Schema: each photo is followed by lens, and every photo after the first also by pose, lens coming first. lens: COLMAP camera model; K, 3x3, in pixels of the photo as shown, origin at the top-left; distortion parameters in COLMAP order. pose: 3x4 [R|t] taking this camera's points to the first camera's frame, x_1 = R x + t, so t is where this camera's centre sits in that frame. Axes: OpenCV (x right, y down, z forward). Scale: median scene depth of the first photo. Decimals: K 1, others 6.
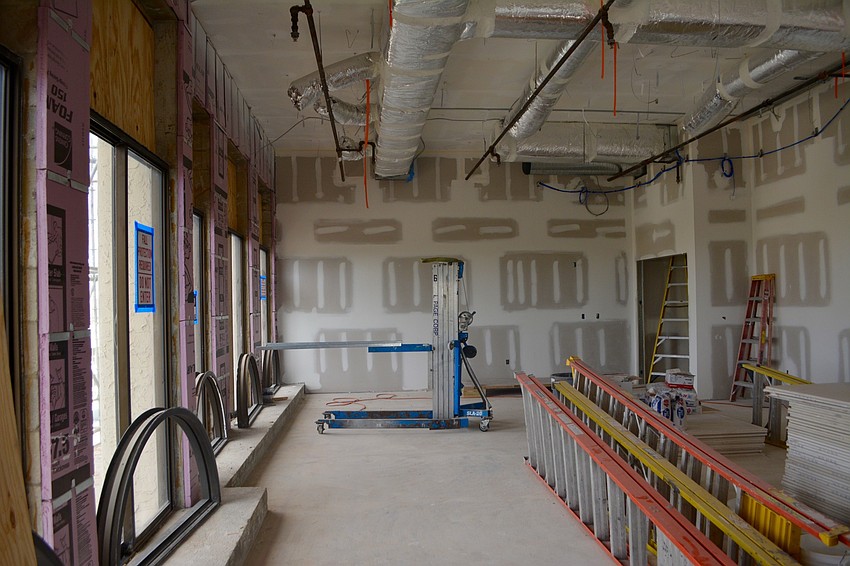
lens RADIAL K [[674.7, 0, 425.0], [0, 674.7, 283.0], [0, 0, 1]] dist [-0.074542, -0.000520]
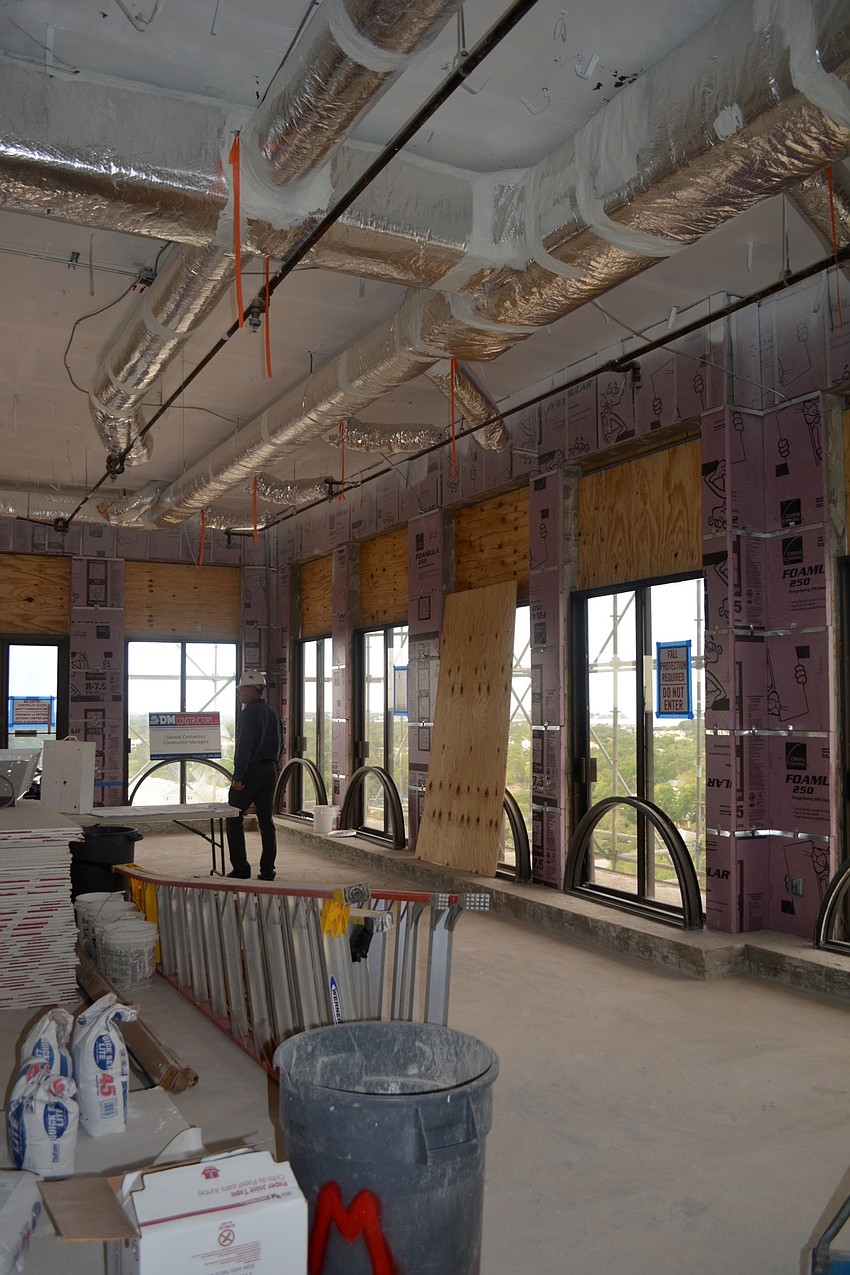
lens RADIAL K [[1012.1, 0, 425.0], [0, 1012.1, 637.5], [0, 0, 1]] dist [-0.074542, -0.000520]
pose [[-0.923745, -0.010016, -0.382878, 0.490144], [0.027195, 0.995420, -0.091653, 0.041403], [0.382042, -0.095076, -0.919241, 1.908589]]
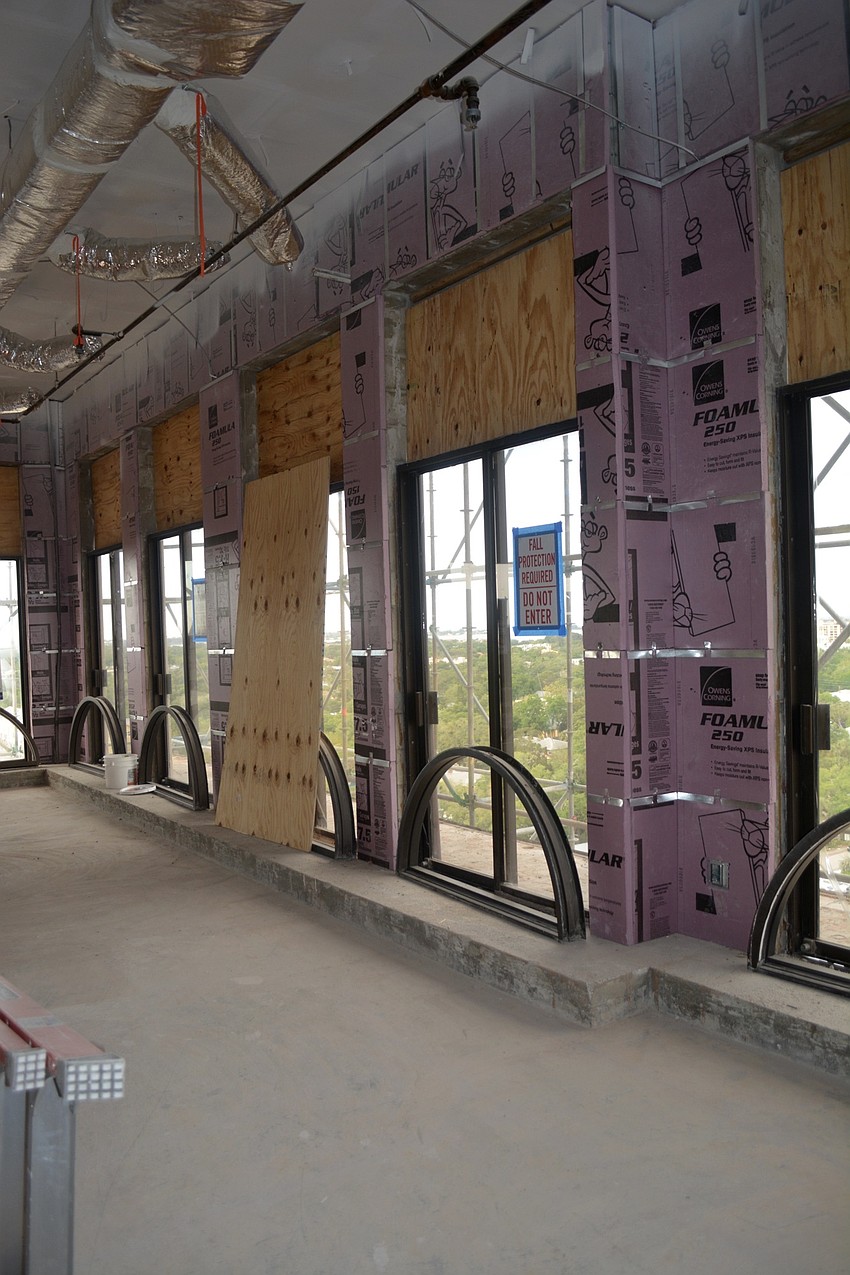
lens RADIAL K [[1012.1, 0, 425.0], [0, 1012.1, 637.5], [0, 0, 1]] dist [-0.074542, -0.000520]
pose [[-0.866328, 0.050336, -0.496933, 0.234209], [0.061574, 0.998083, -0.006247, 0.035879], [0.495666, -0.036010, -0.867766, 1.563147]]
